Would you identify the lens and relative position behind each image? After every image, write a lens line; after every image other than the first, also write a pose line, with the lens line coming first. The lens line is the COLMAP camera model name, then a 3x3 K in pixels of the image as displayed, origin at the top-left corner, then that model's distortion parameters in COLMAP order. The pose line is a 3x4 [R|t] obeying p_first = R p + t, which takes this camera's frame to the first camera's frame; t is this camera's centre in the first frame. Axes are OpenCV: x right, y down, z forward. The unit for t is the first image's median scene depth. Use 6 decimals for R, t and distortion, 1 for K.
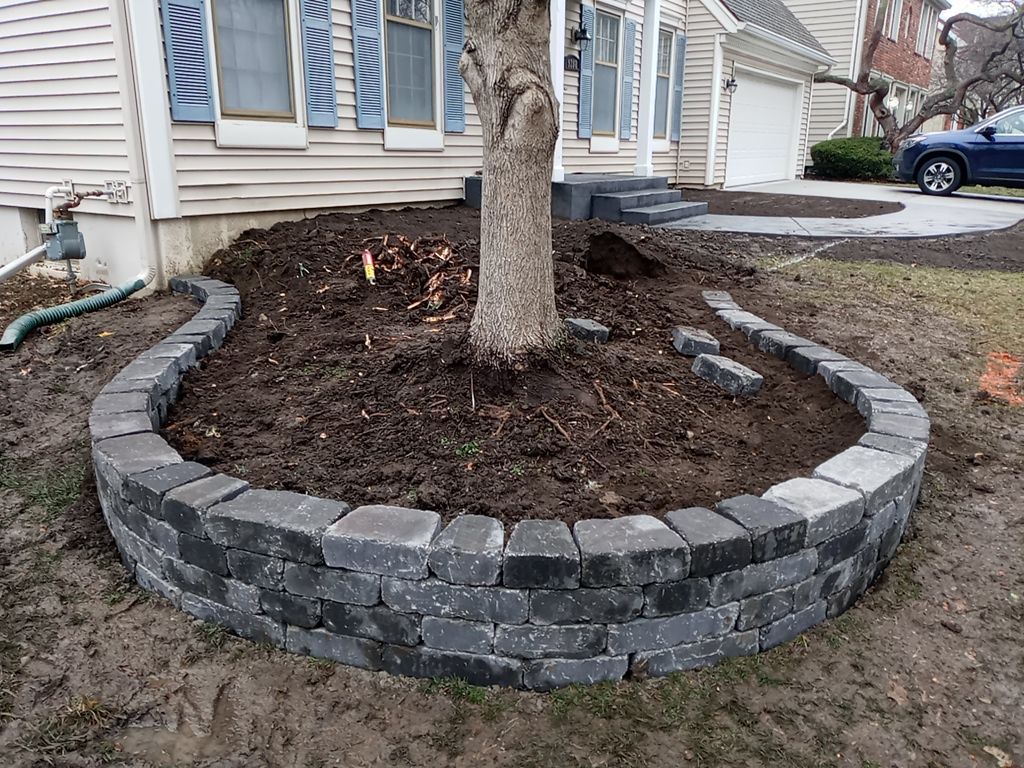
lens RADIAL K [[807.4, 0, 512.0], [0, 807.4, 384.0], [0, 0, 1]] dist [0.056489, -0.119068]
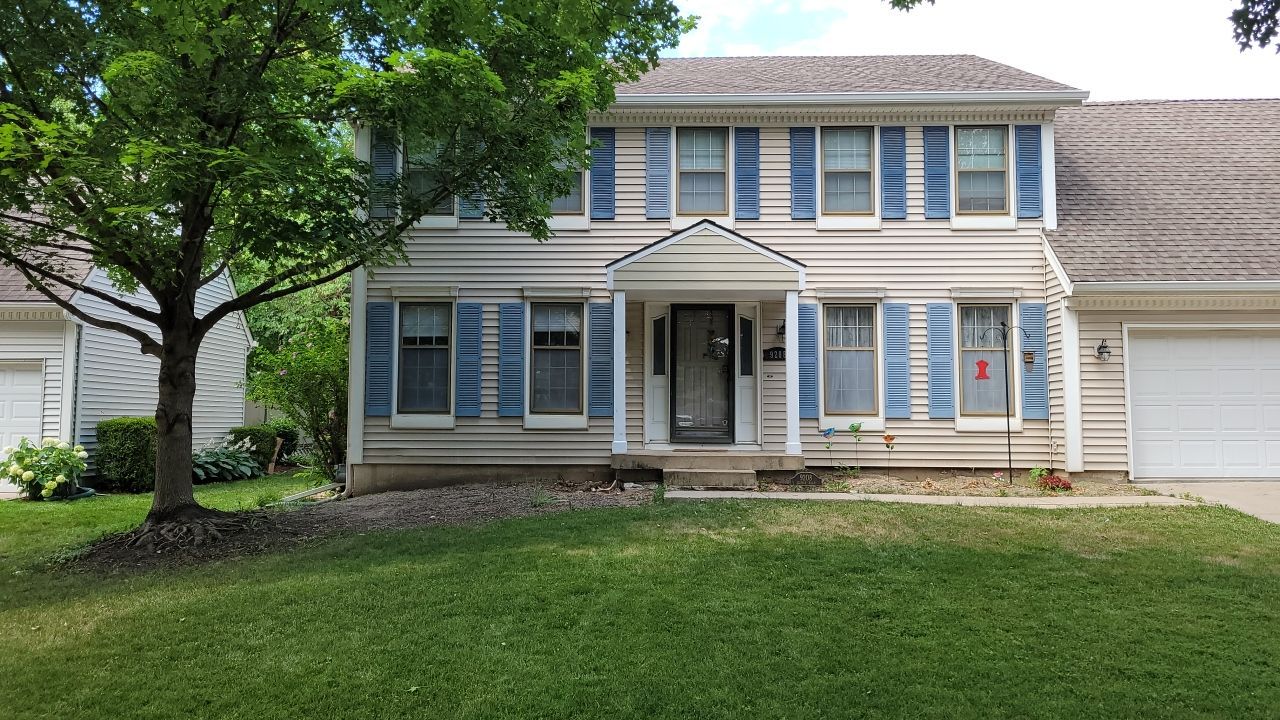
lens RADIAL K [[953.9, 0, 645.4], [0, 953.9, 341.8], [0, 0, 1]] dist [0.078955, -0.071988]
pose [[0.526423, -0.078054, -0.846632, 1.650189], [-0.233757, 0.944115, -0.232388, -0.094424], [0.817457, 0.320241, 0.478758, 0.324210]]
